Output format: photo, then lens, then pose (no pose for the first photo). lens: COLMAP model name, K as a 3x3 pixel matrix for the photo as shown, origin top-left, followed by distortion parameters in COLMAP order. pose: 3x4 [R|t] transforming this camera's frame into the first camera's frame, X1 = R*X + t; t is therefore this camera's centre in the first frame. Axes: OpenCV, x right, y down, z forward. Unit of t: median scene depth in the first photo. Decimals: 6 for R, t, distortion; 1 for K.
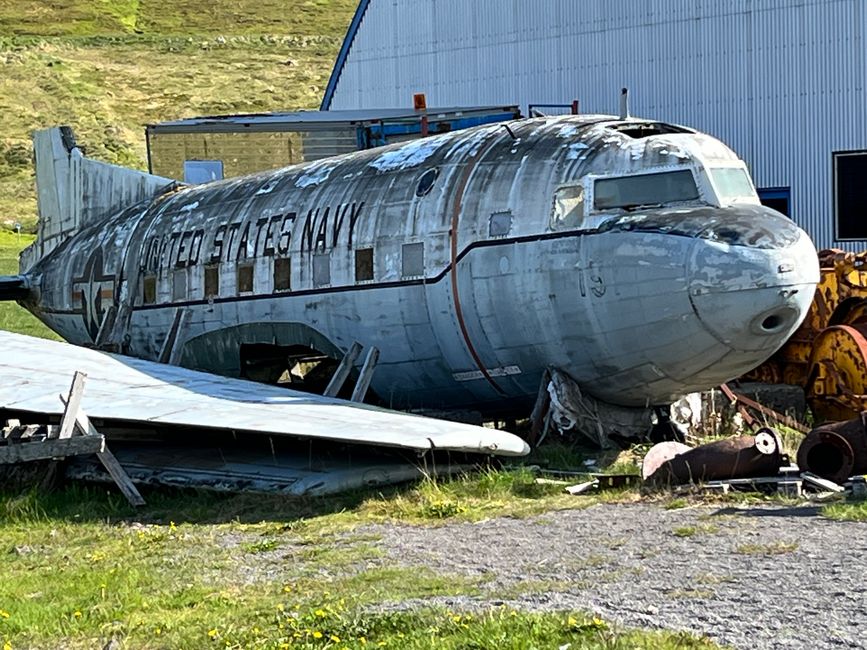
lens RADIAL K [[2753.5, 0, 433.5], [0, 2753.5, 325.0], [0, 0, 1]] dist [0.108018, 2.590673]
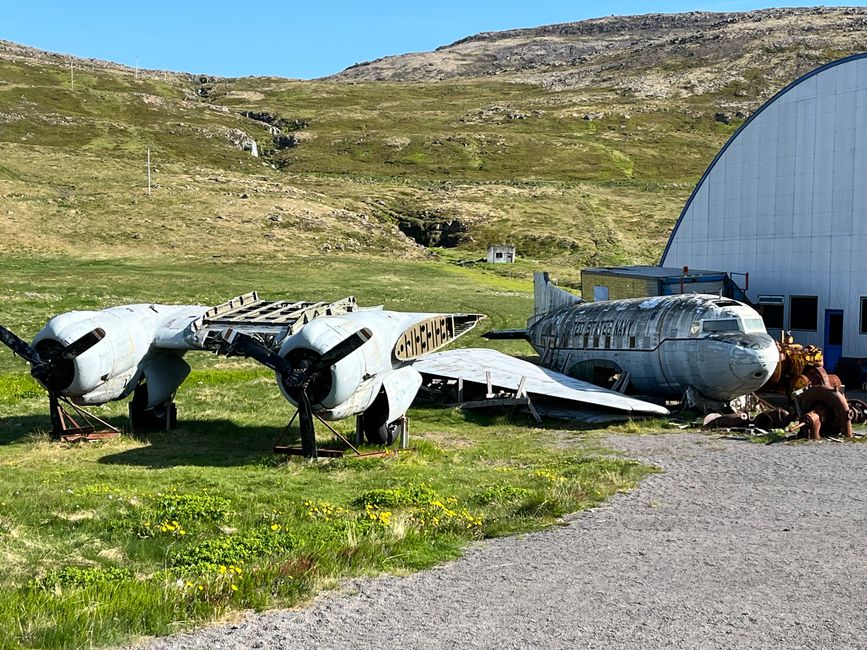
lens RADIAL K [[2753.5, 0, 433.5], [0, 2753.5, 325.0], [0, 0, 1]] dist [0.108018, 2.590673]
pose [[0.967591, 0.060408, -0.245191, 0.485107], [-0.053462, 0.997960, 0.034893, -0.131982], [0.246798, -0.020654, 0.968847, -1.836773]]
